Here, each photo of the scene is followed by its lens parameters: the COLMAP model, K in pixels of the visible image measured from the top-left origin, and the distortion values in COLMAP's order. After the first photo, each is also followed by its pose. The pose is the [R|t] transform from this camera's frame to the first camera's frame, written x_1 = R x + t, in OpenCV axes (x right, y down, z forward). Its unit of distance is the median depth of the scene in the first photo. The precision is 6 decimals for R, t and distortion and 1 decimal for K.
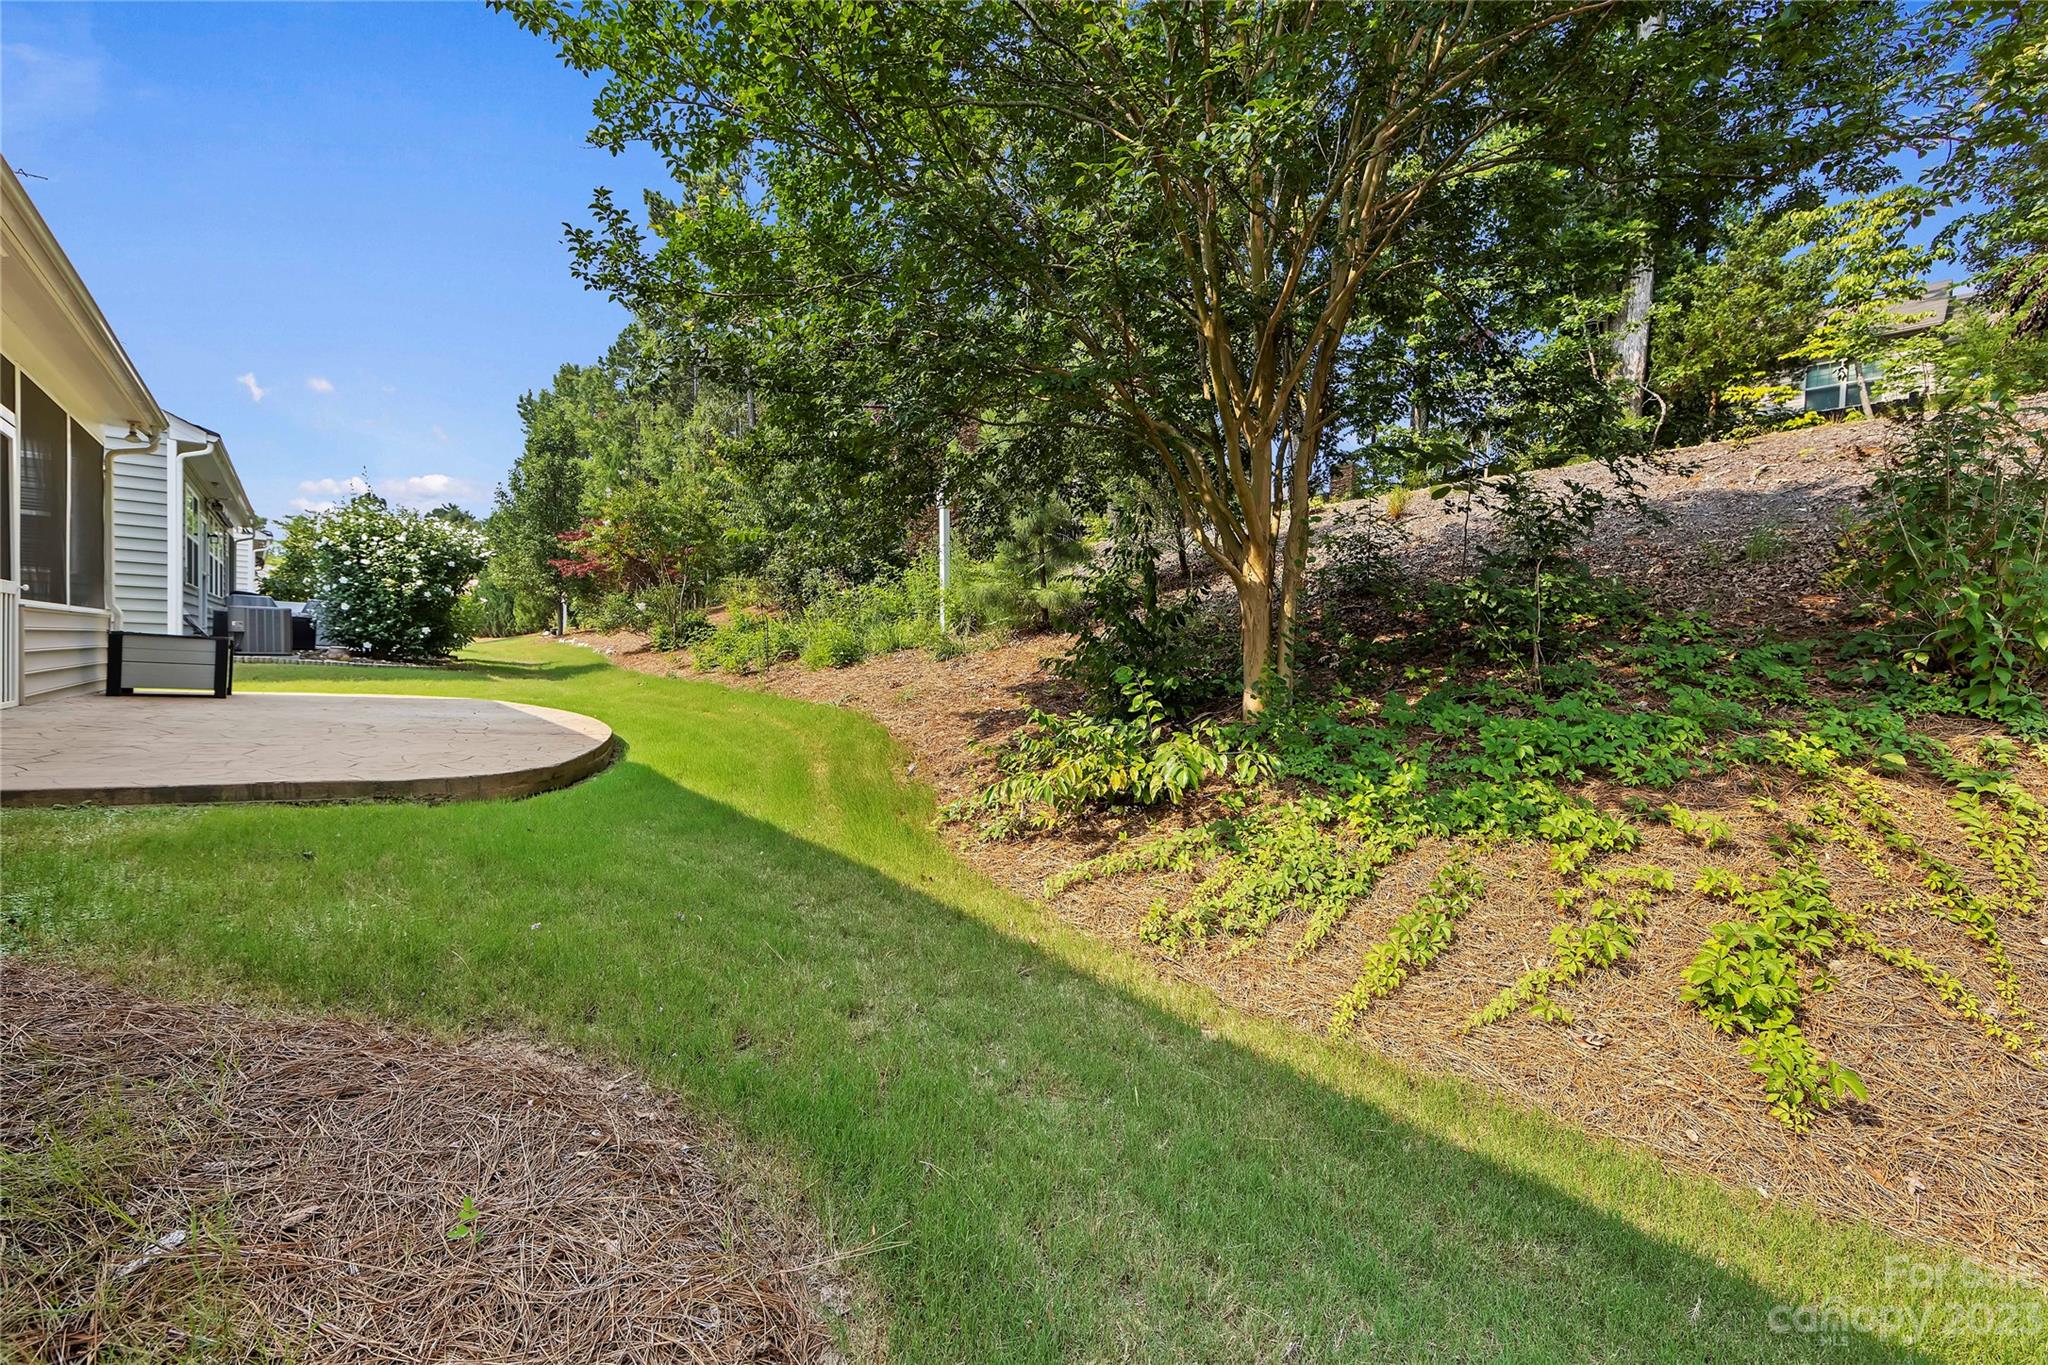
lens RADIAL K [[813.5, 0, 1009.0], [0, 813.5, 689.7], [0, 0, 1]] dist [-0.000911, -0.000021]
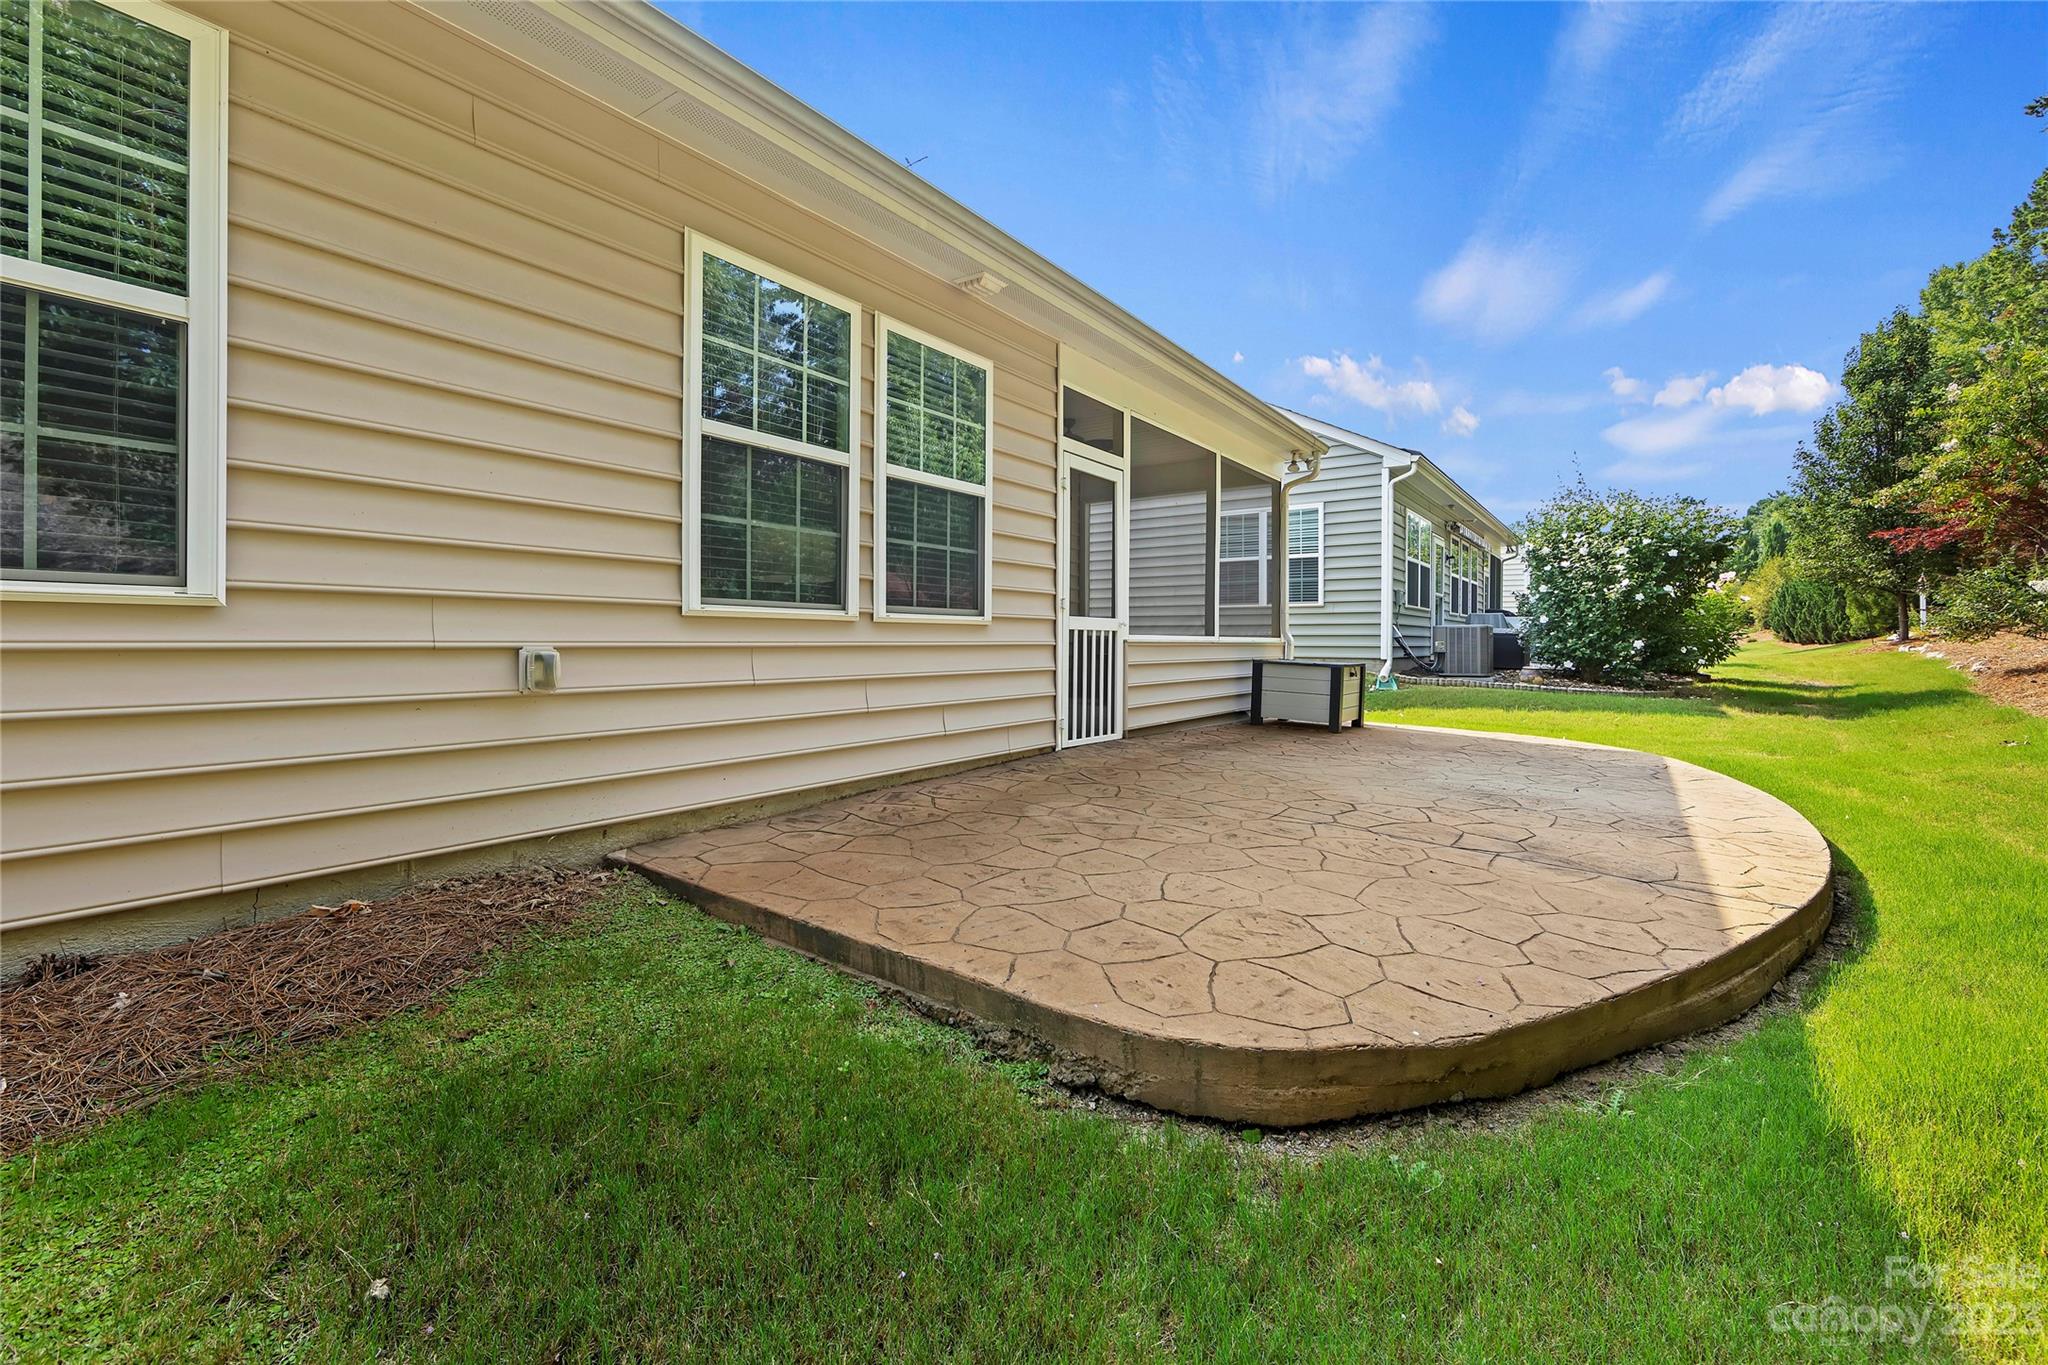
lens RADIAL K [[844.3, 0, 1023.9], [0, 844.3, 642.3], [0, 0, 1]] dist [-0.002862, -0.000284]
pose [[0.233876, -0.031670, -0.971750, -0.085999], [-0.035623, 0.998519, -0.041116, -0.022225], [0.971614, 0.044233, 0.232402, 0.262083]]
